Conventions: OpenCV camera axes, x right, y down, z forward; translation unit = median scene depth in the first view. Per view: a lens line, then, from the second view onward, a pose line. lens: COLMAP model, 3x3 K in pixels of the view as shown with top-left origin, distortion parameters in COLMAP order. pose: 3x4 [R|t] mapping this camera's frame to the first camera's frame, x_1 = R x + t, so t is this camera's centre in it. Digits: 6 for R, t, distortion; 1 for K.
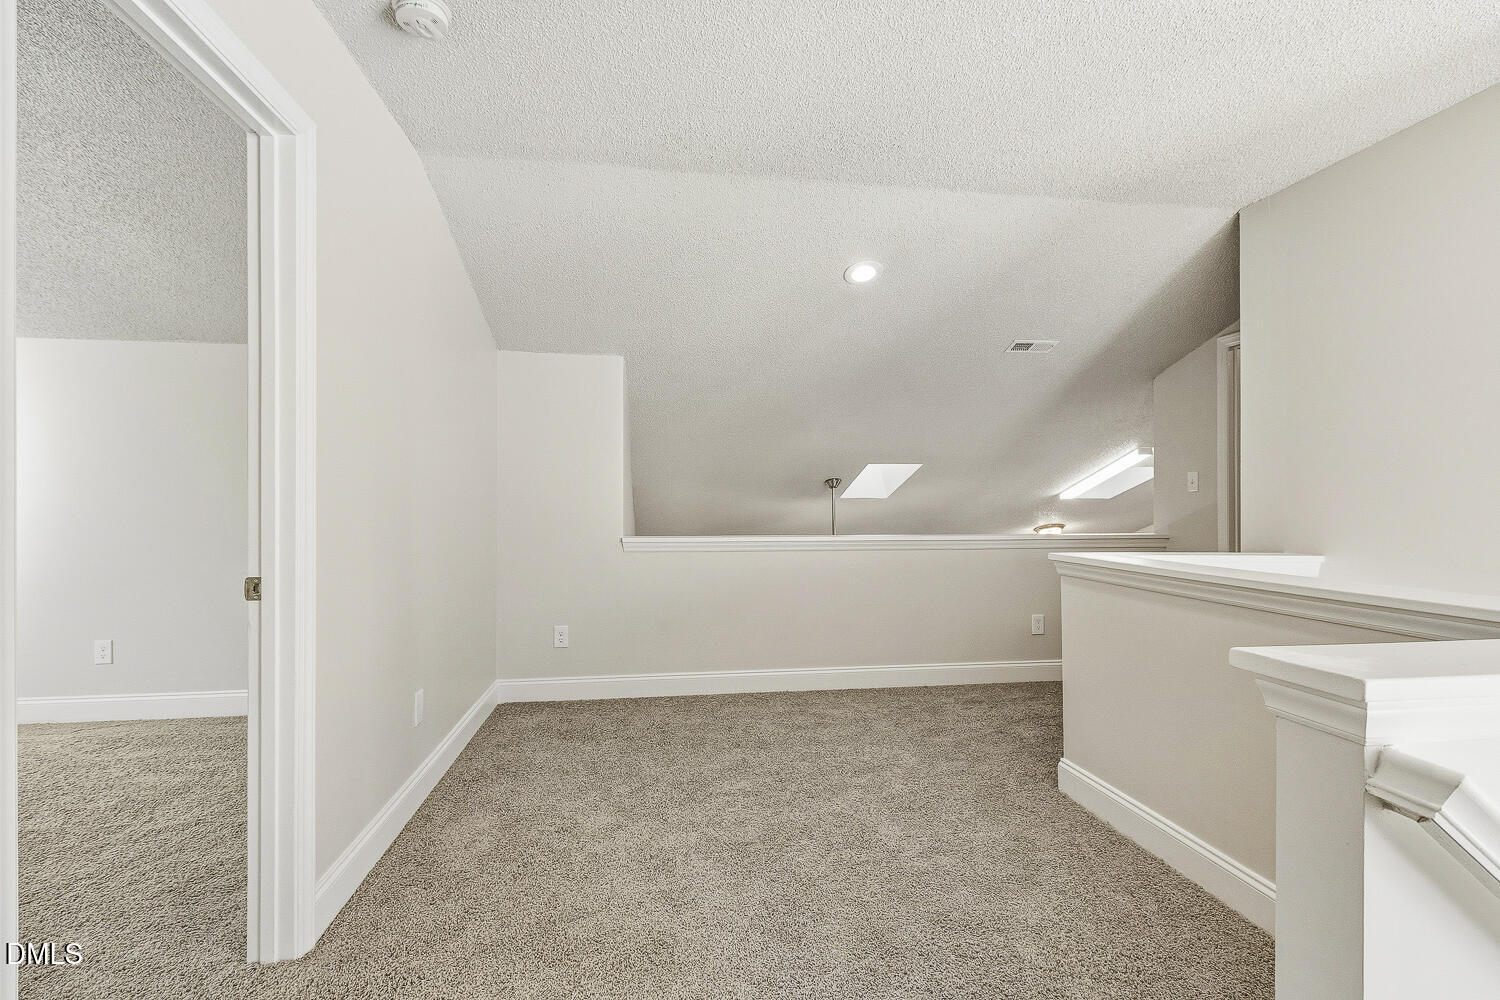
lens RADIAL K [[673.6, 0, 741.2], [0, 673.6, 502.7], [0, 0, 1]] dist [-0.003703, -0.000902]
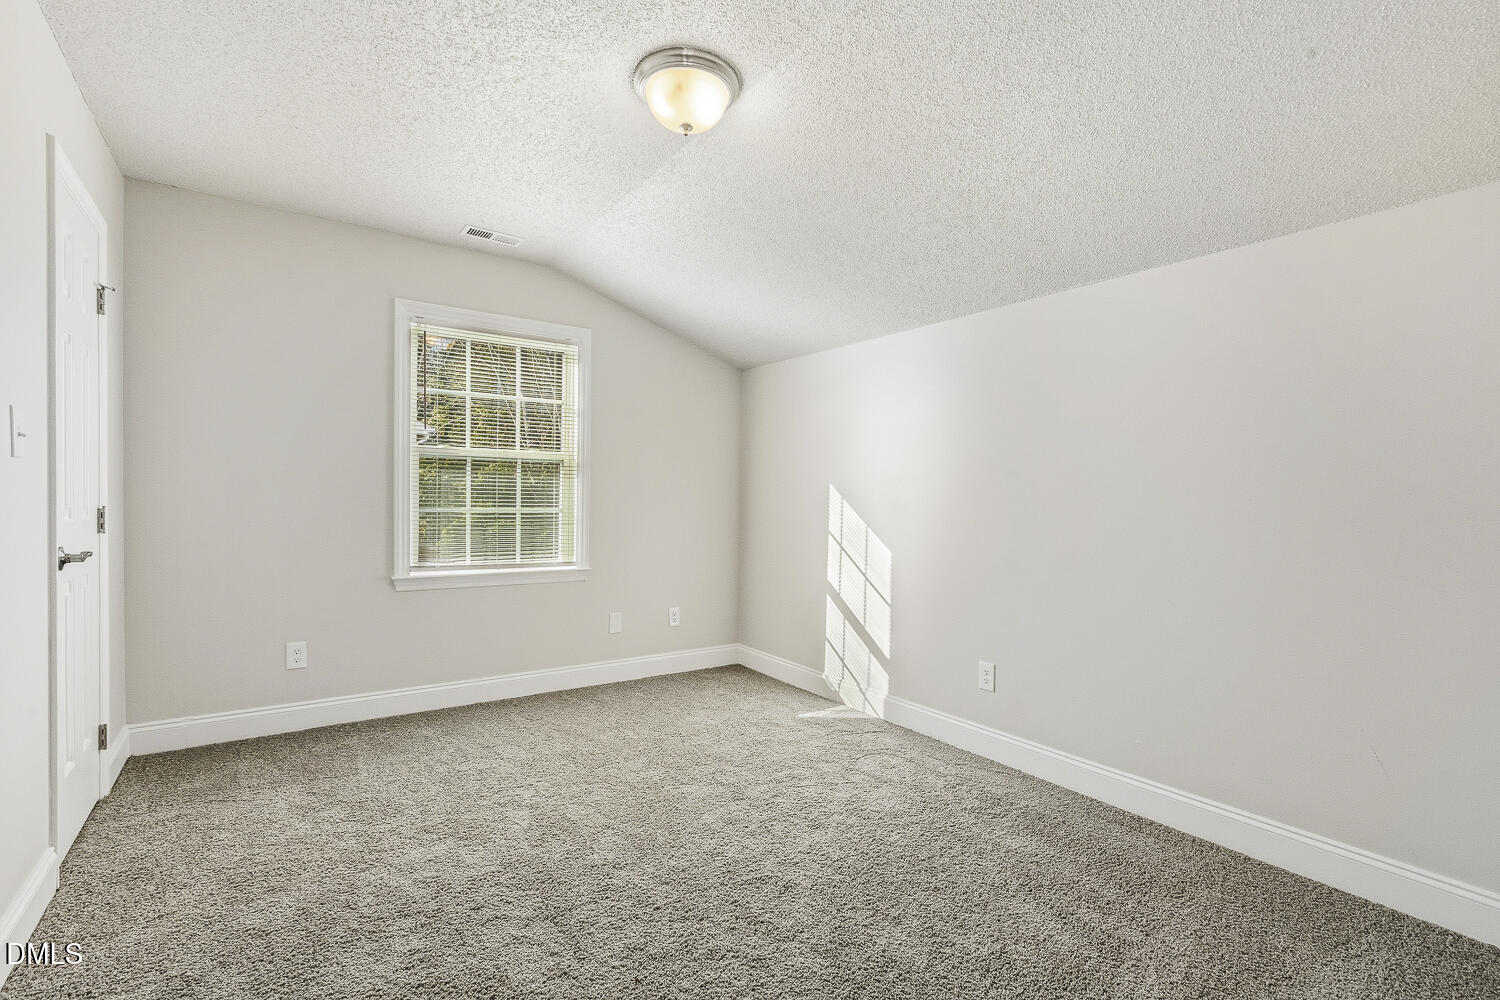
lens RADIAL K [[673.6, 0, 747.4], [0, 673.6, 502.9], [0, 0, 1]] dist [-0.003703, -0.000902]
pose [[0.439379, 0.016238, -0.898155, -0.346397], [-0.019954, 0.999766, 0.008313, 0.003775], [0.898080, 0.014269, 0.439600, 0.376465]]
